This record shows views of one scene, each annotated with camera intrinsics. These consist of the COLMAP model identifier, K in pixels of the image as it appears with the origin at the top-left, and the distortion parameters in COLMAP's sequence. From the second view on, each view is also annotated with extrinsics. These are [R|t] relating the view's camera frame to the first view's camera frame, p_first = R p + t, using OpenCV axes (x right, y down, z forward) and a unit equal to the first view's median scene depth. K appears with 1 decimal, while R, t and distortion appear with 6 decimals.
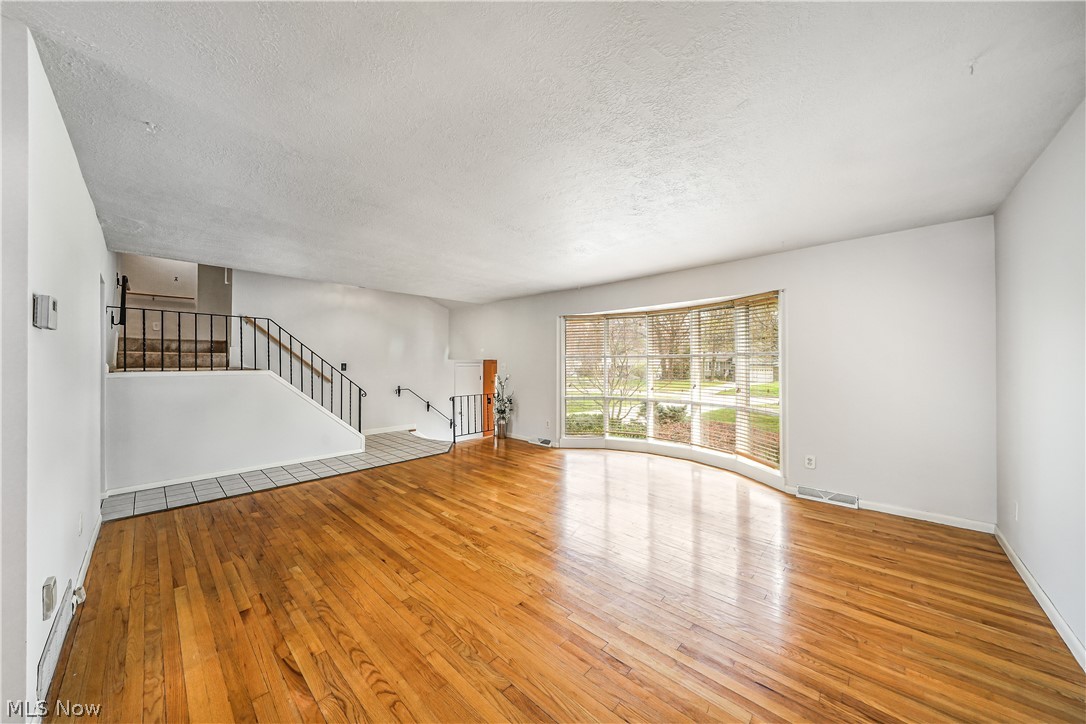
lens RADIAL K [[368.3, 0, 543.0], [0, 368.3, 362.0], [0, 0, 1]] dist [0.010137, 0.000020]
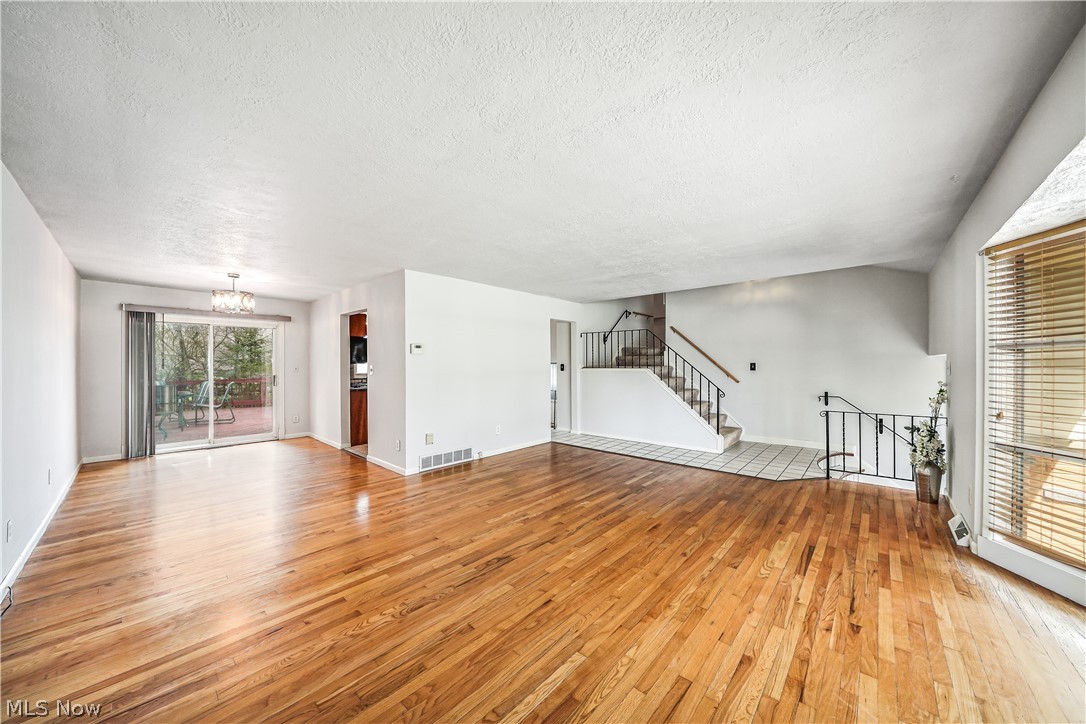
lens RADIAL K [[378.4, 0, 539.1], [0, 378.4, 363.0], [0, 0, 1]] dist [-0.019616, 0.000049]
pose [[0.005432, -0.002747, -0.999981, 0.754495], [0.007060, 0.999971, -0.002709, 0.004844], [0.999960, -0.007045, 0.005451, 0.775469]]
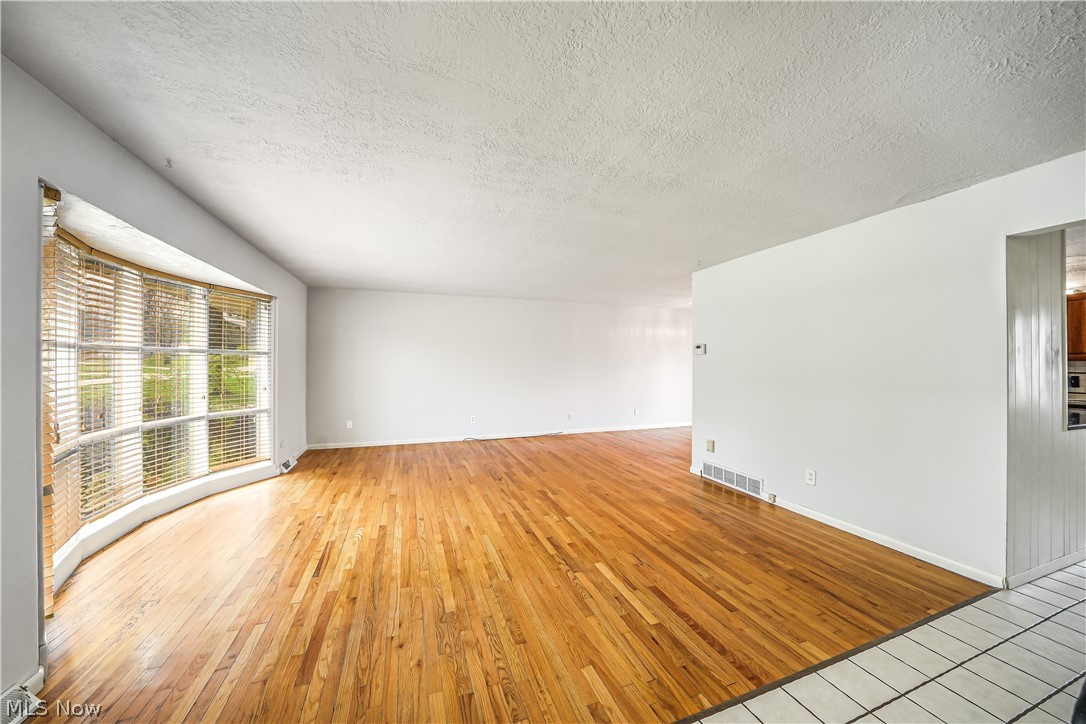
lens RADIAL K [[378.4, 0, 539.1], [0, 378.4, 363.0], [0, 0, 1]] dist [-0.019616, 0.000049]
pose [[-0.882748, -0.002357, 0.469842, -0.619248], [-0.006366, 0.999956, -0.006945, 0.009723], [-0.469805, -0.009121, -0.882723, 1.705852]]
